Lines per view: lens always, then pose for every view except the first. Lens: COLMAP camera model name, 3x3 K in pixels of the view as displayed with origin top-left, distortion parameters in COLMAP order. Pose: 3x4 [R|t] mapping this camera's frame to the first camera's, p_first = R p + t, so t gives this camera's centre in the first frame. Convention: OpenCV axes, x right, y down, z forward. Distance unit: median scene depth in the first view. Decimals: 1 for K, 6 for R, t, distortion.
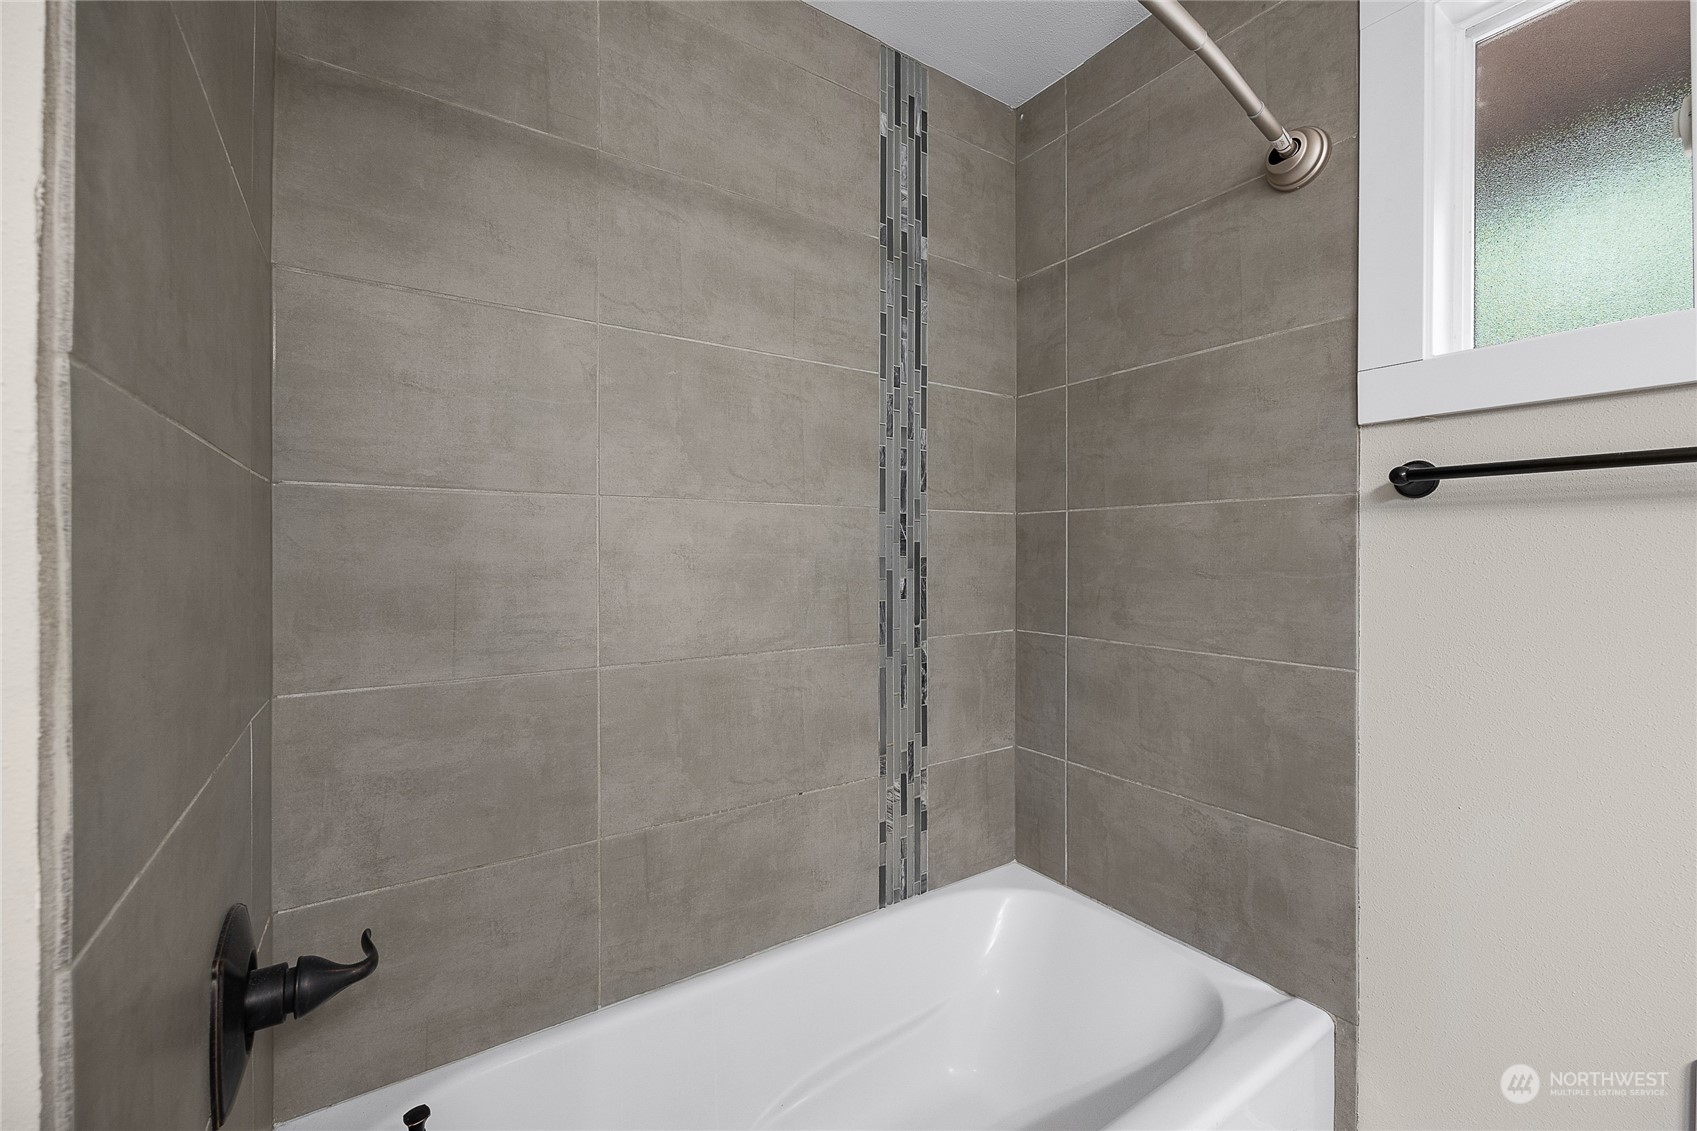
lens RADIAL K [[700.4, 0, 850.0], [0, 700.4, 559.4], [0, 0, 1]] dist [0.008093, -0.006706]
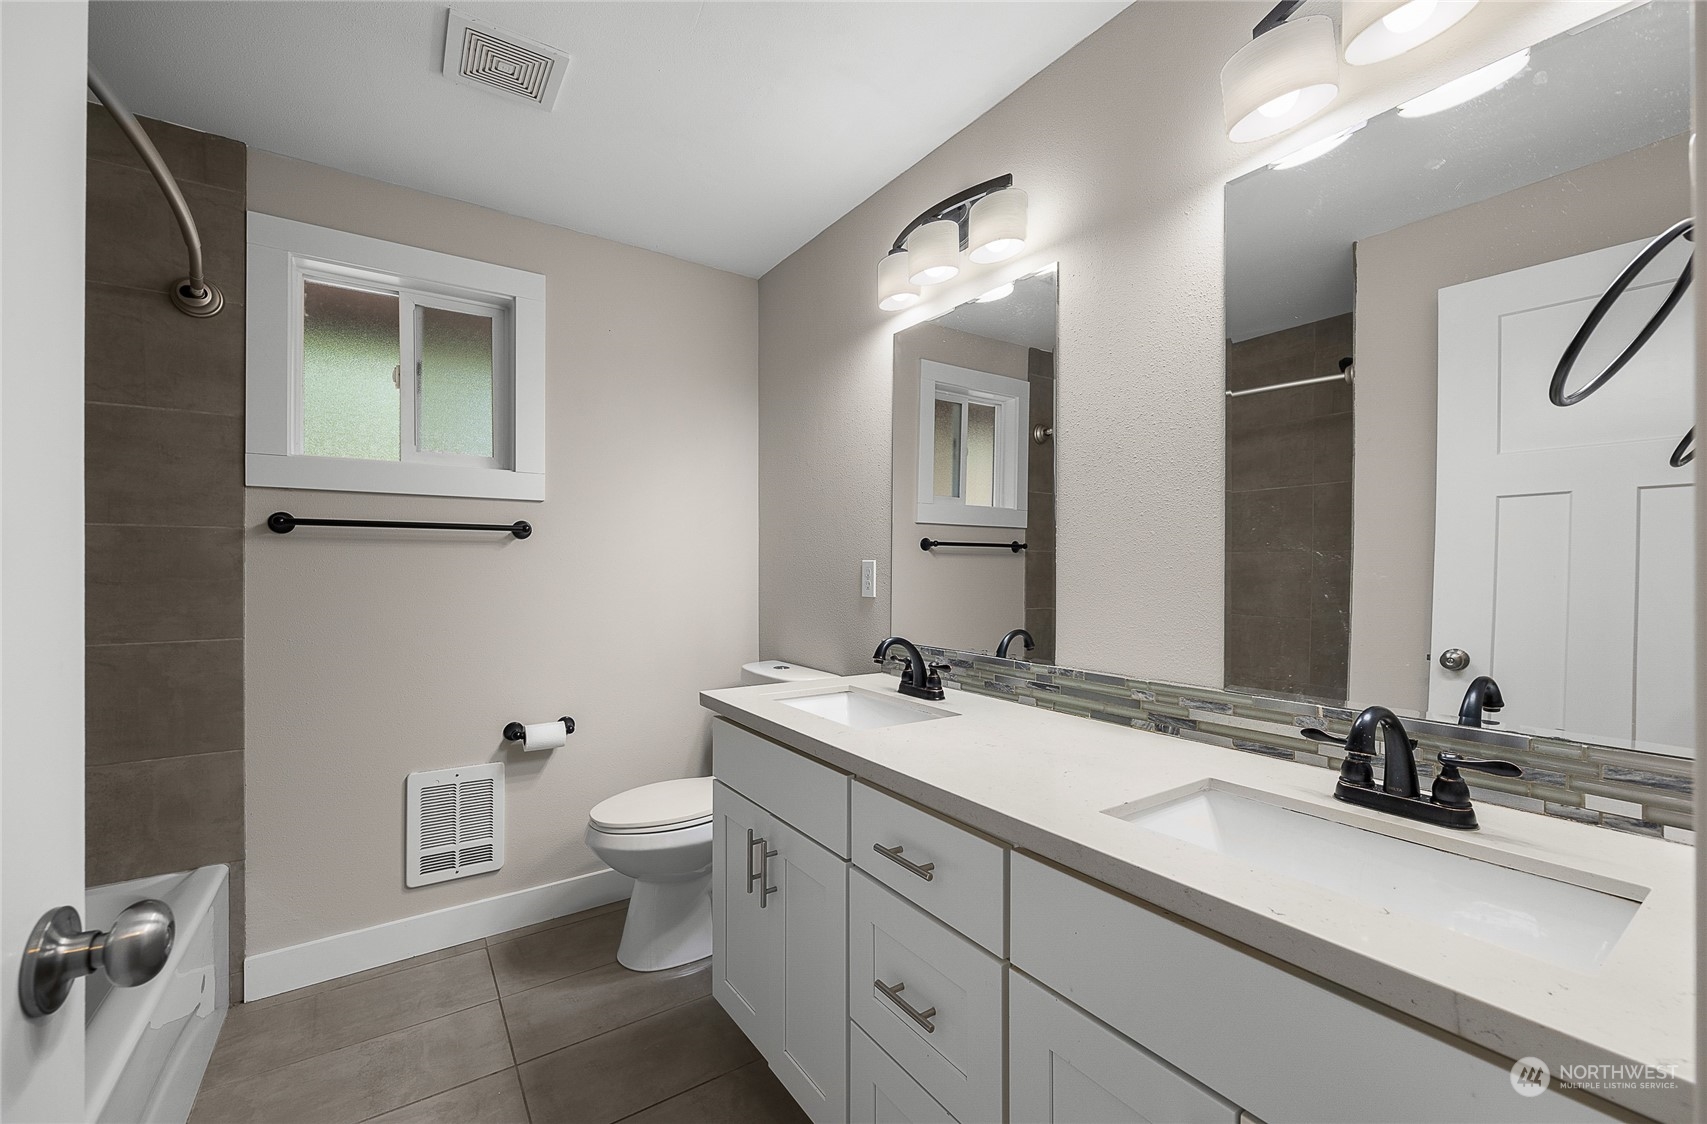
lens RADIAL K [[687.0, 0, 853.5], [0, 687.0, 562.0], [0, 0, 1]] dist [0.000152, -0.000009]
pose [[-0.001072, 0.004803, 0.999988, -0.847861], [0.005594, 0.999973, -0.004797, -0.000711], [-0.999984, 0.005588, -0.001099, -0.390561]]
